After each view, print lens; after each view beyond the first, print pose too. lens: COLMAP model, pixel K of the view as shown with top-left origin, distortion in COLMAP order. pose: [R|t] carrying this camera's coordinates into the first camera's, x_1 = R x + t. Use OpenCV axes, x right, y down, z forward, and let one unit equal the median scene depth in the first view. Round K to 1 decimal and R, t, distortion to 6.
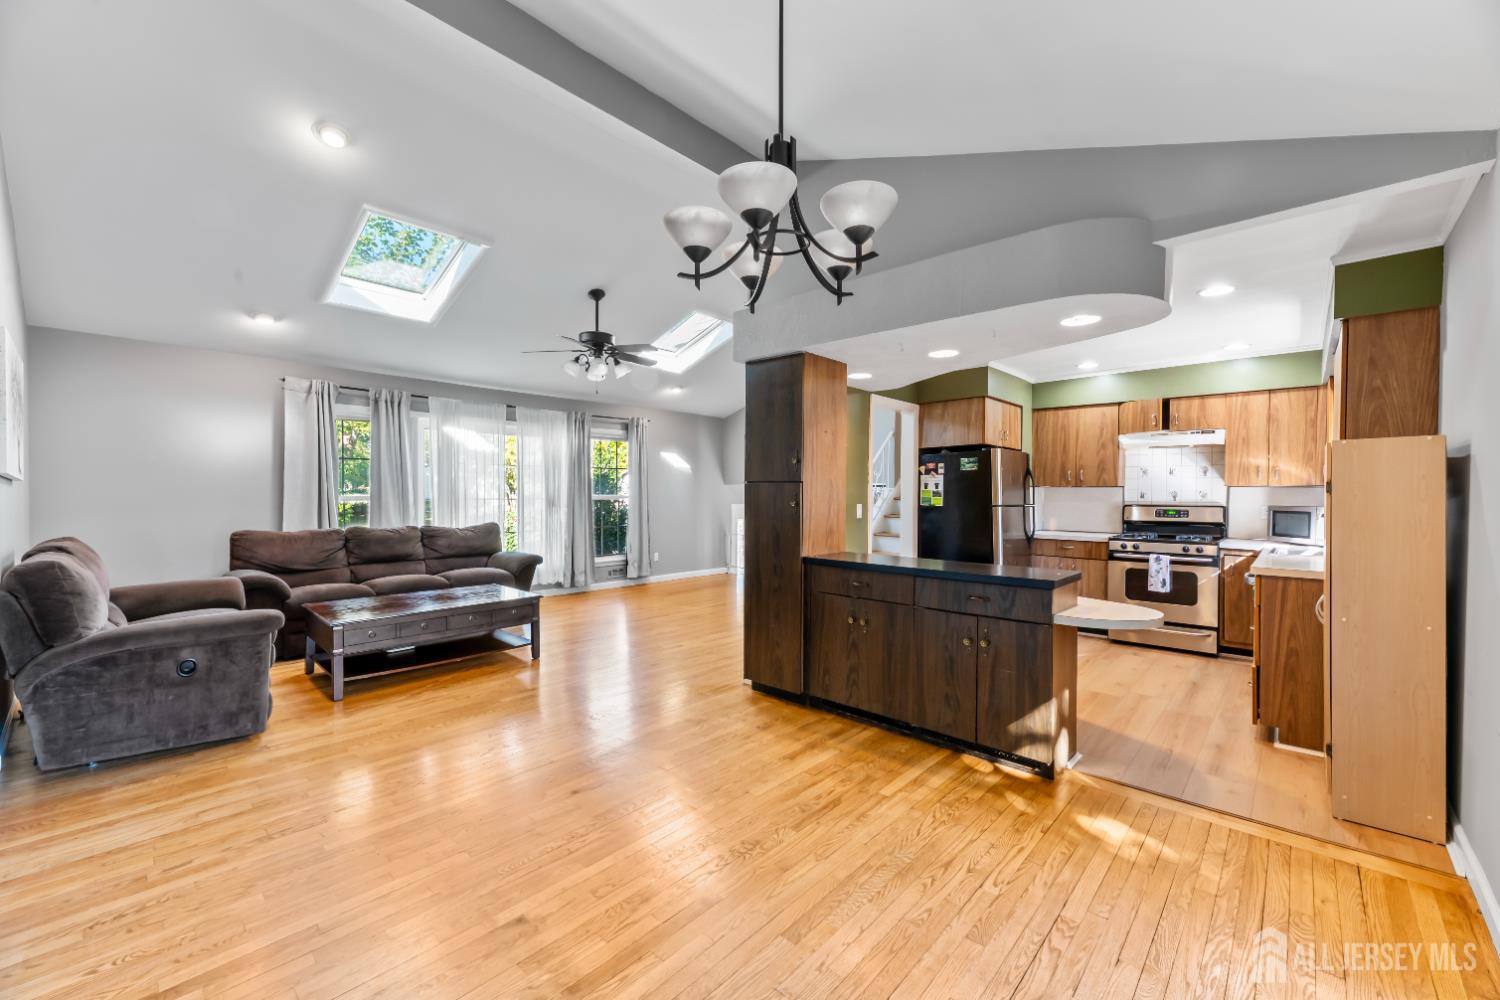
lens RADIAL K [[598.7, 0, 750.0], [0, 598.7, 500.0], [0, 0, 1]] dist [0.003204, 0.000056]
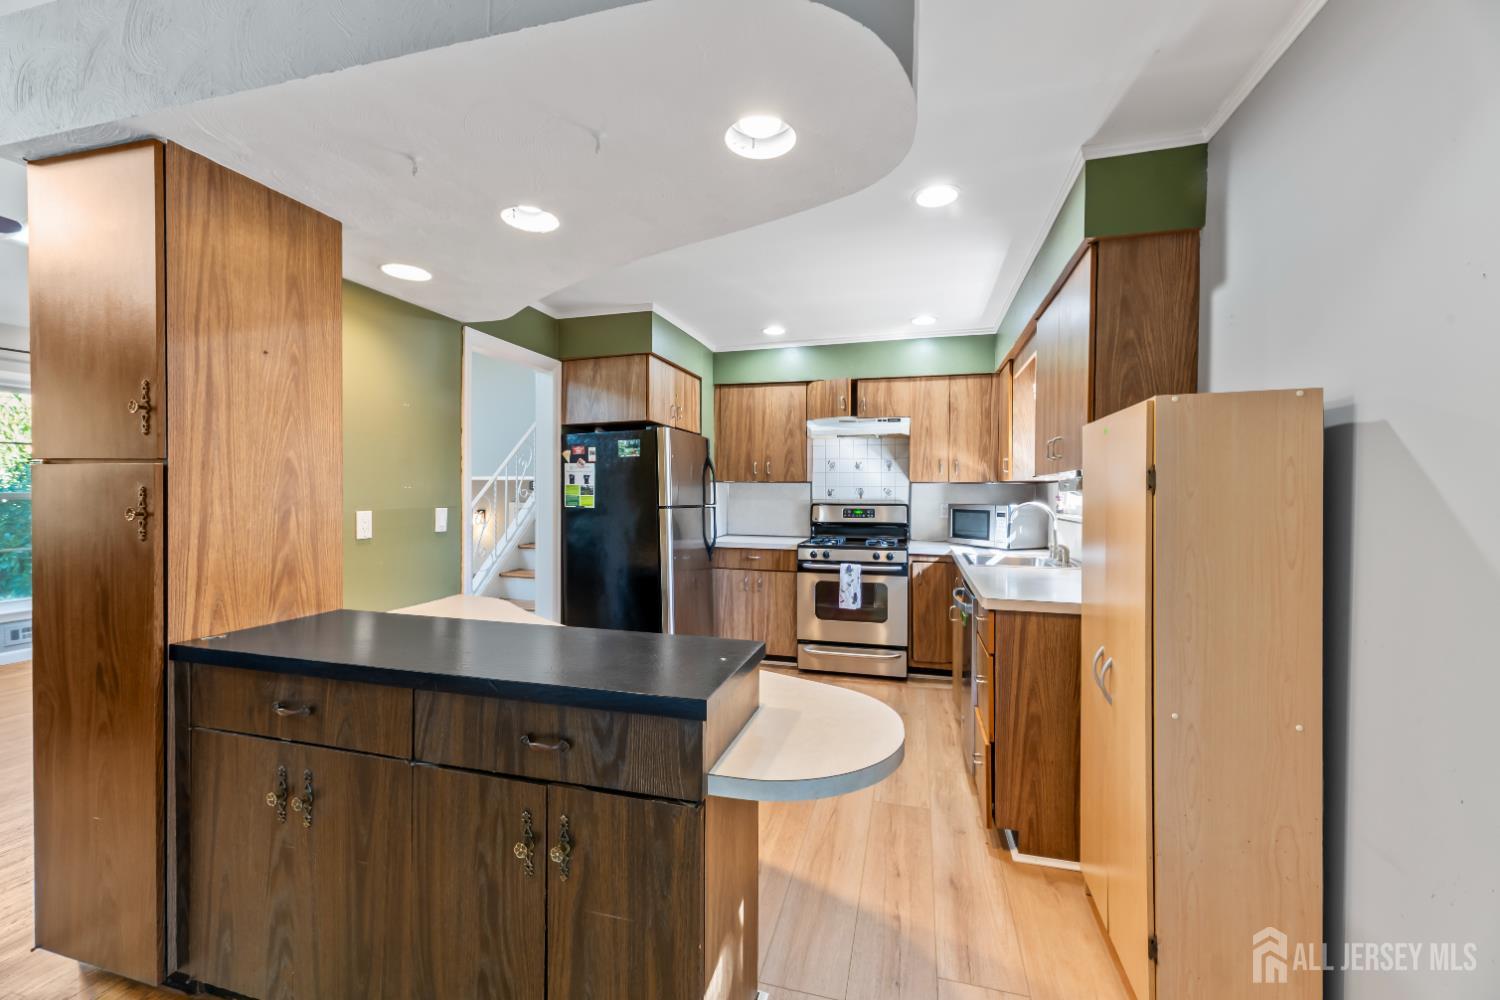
lens RADIAL K [[598.7, 0, 750.0], [0, 598.7, 500.0], [0, 0, 1]] dist [0.003204, 0.000056]
pose [[0.890606, -0.006726, 0.454726, 0.183563], [0.004238, 0.999970, 0.006491, -0.003449], [-0.454756, -0.003853, 0.890608, 0.326635]]
